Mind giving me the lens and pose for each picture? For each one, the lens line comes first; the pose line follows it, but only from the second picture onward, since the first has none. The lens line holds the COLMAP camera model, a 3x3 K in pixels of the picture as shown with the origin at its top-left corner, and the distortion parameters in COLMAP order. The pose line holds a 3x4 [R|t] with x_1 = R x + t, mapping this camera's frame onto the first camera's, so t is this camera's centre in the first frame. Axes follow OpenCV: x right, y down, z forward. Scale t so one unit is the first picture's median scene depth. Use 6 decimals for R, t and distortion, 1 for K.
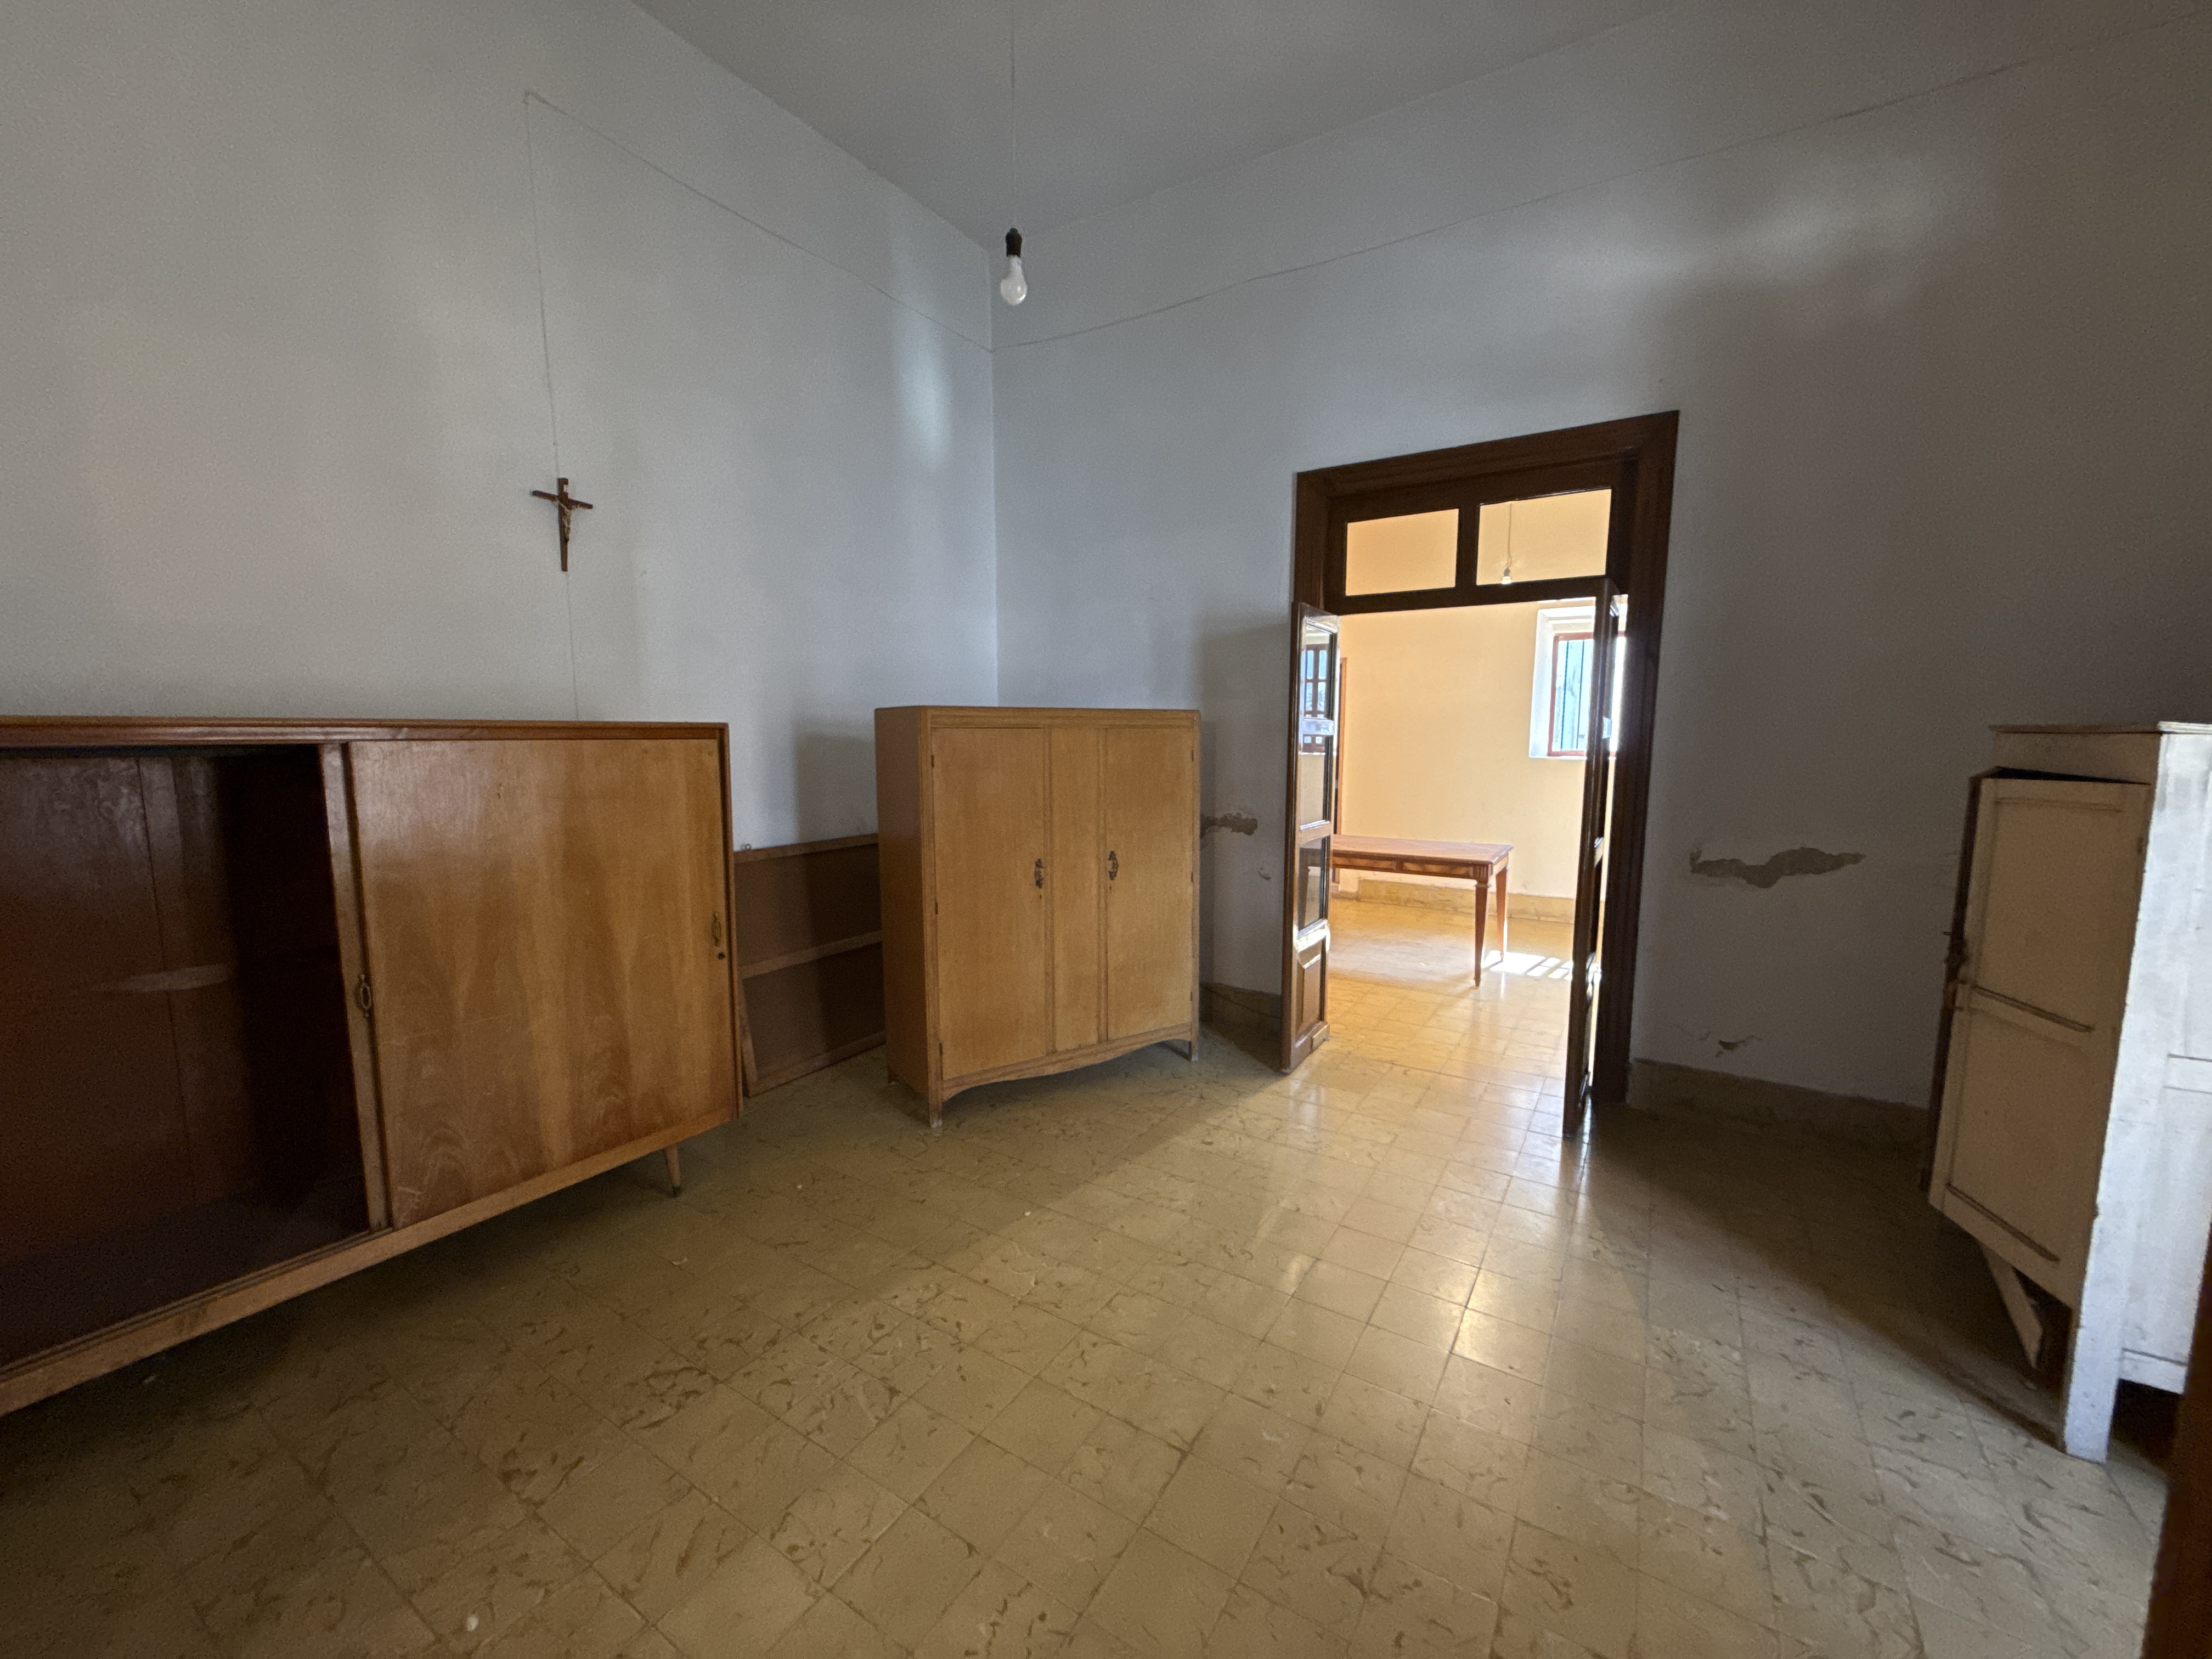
lens RADIAL K [[878.2, 0, 1110.0], [0, 878.2, 838.2], [0, 0, 1]] dist [-0.001907, -0.000082]
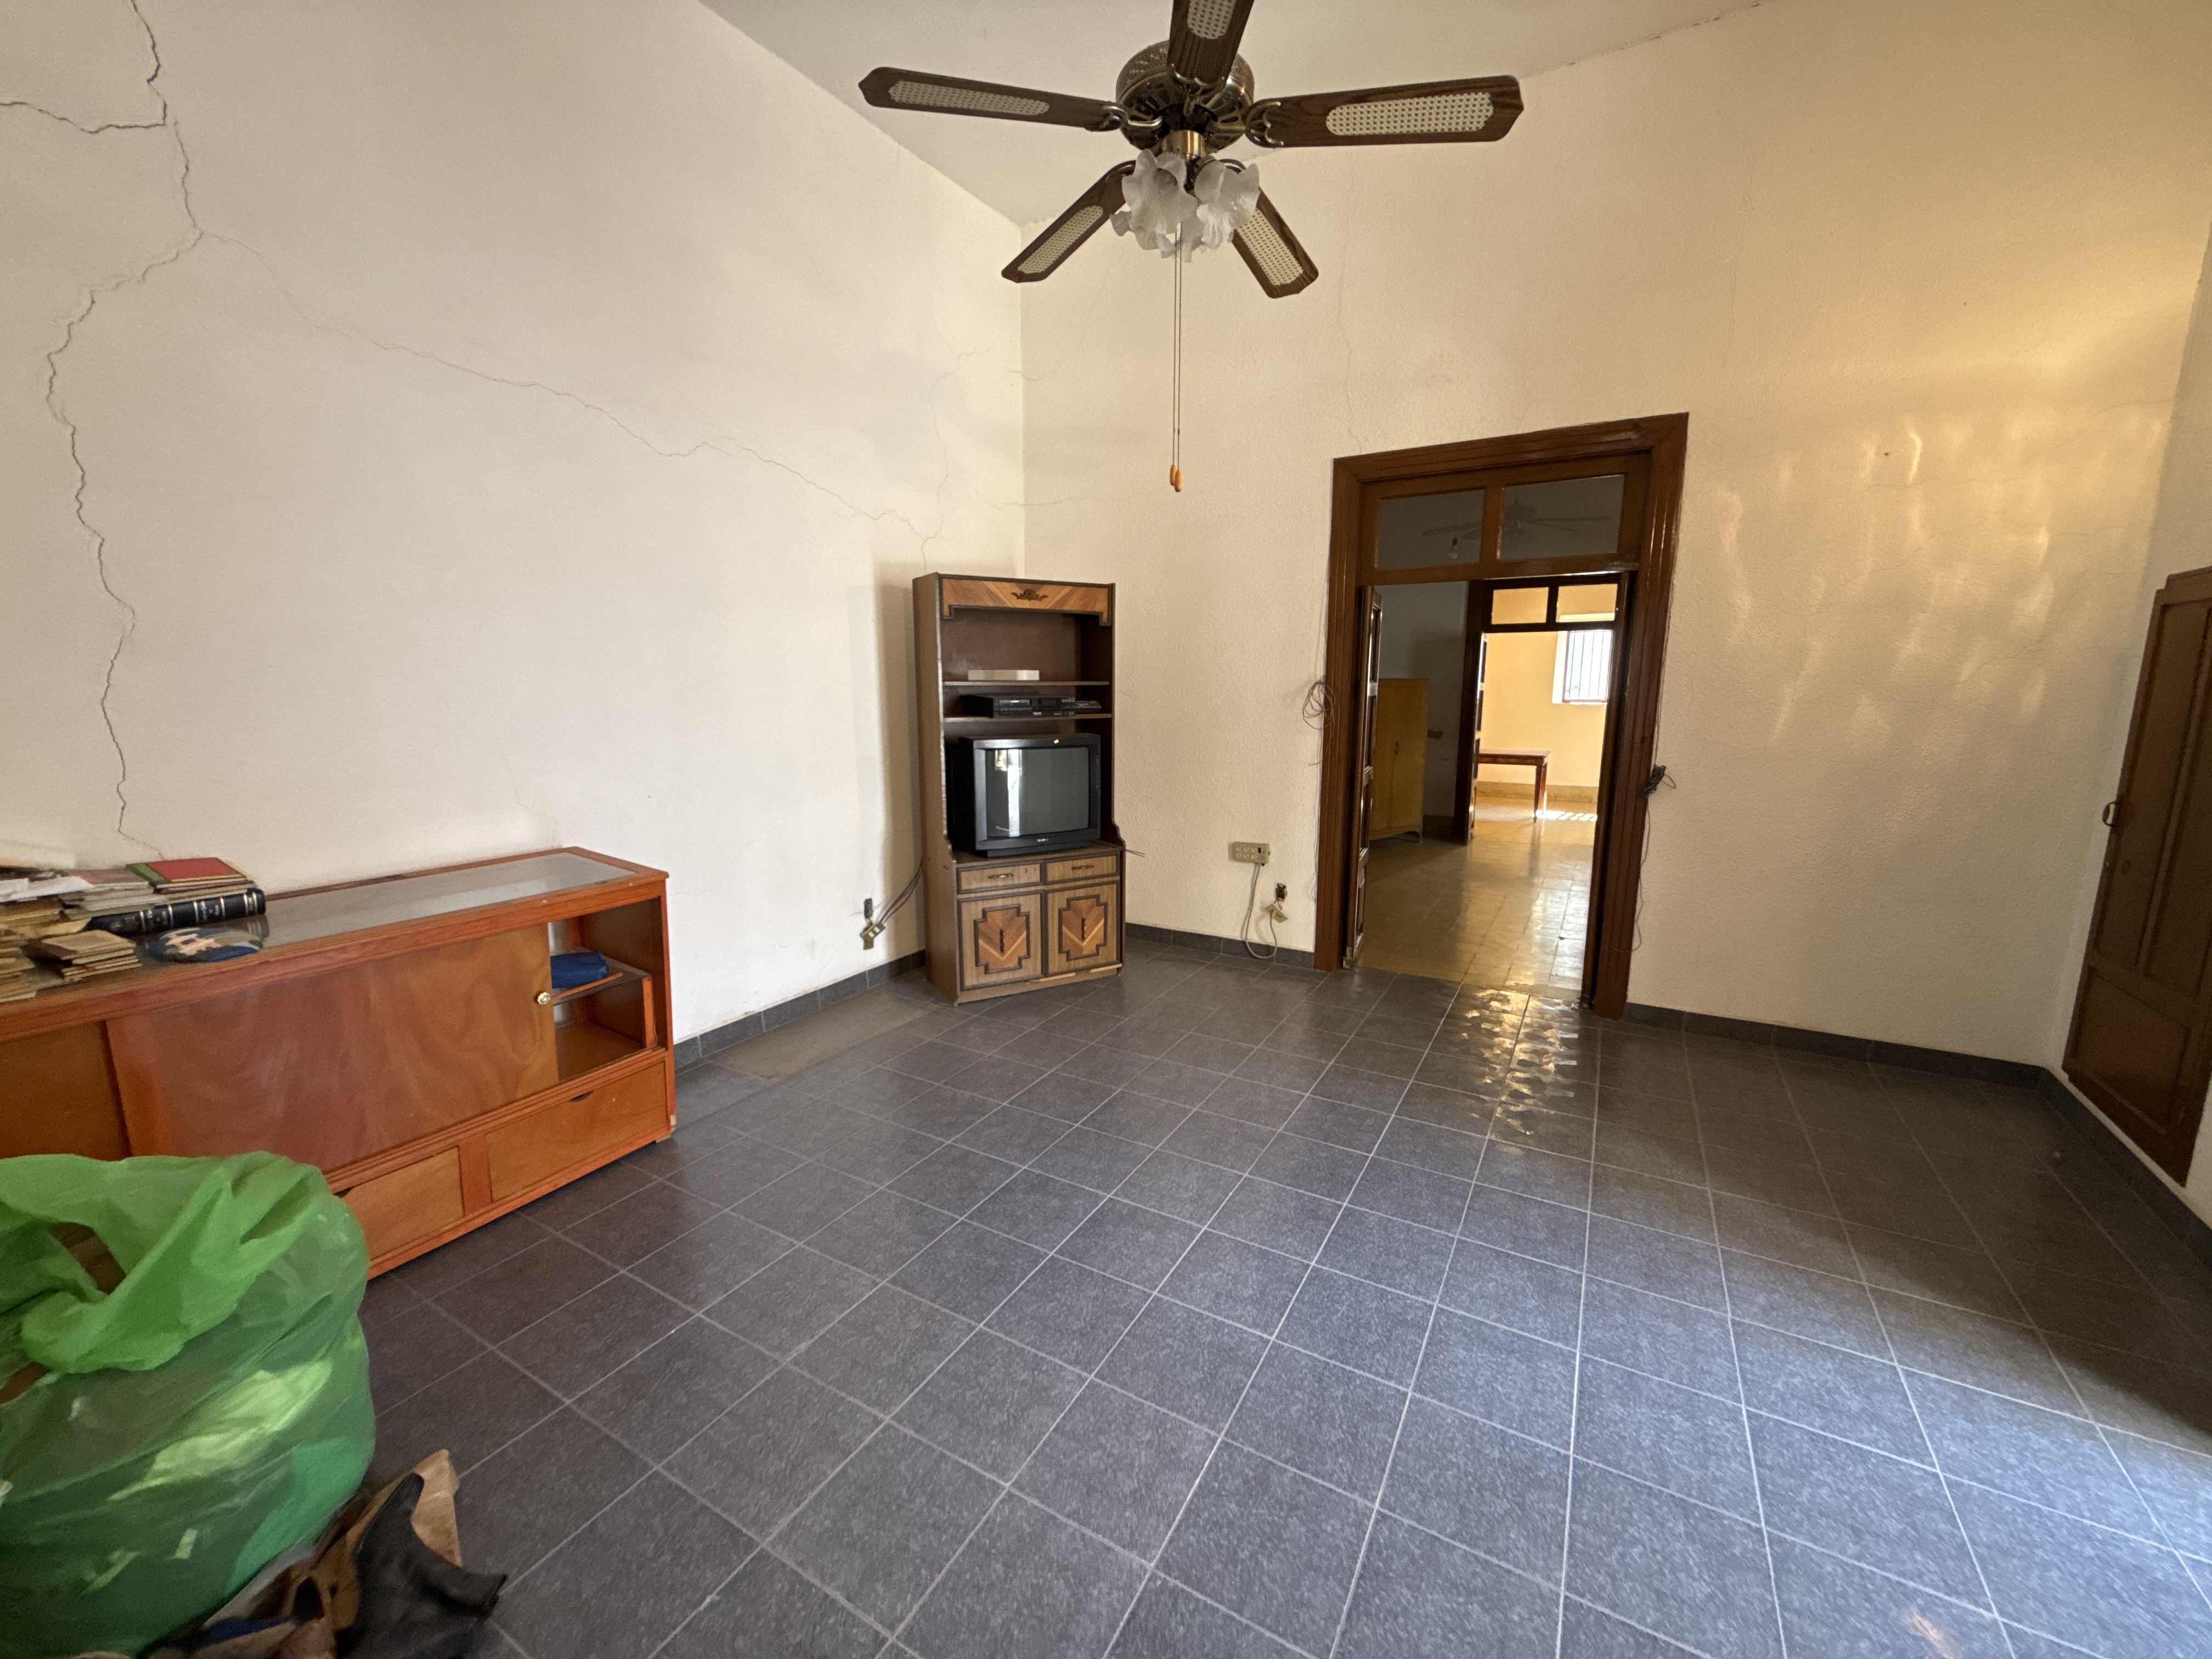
lens RADIAL K [[878.2, 0, 1104.6], [0, 878.2, 830.1], [0, 0, 1]] dist [-0.001907, -0.000082]
pose [[0.999916, -0.012895, 0.001143, -0.741784], [0.012841, 0.999143, 0.039348, 0.138859], [-0.001649, -0.039330, 0.999225, -1.252179]]
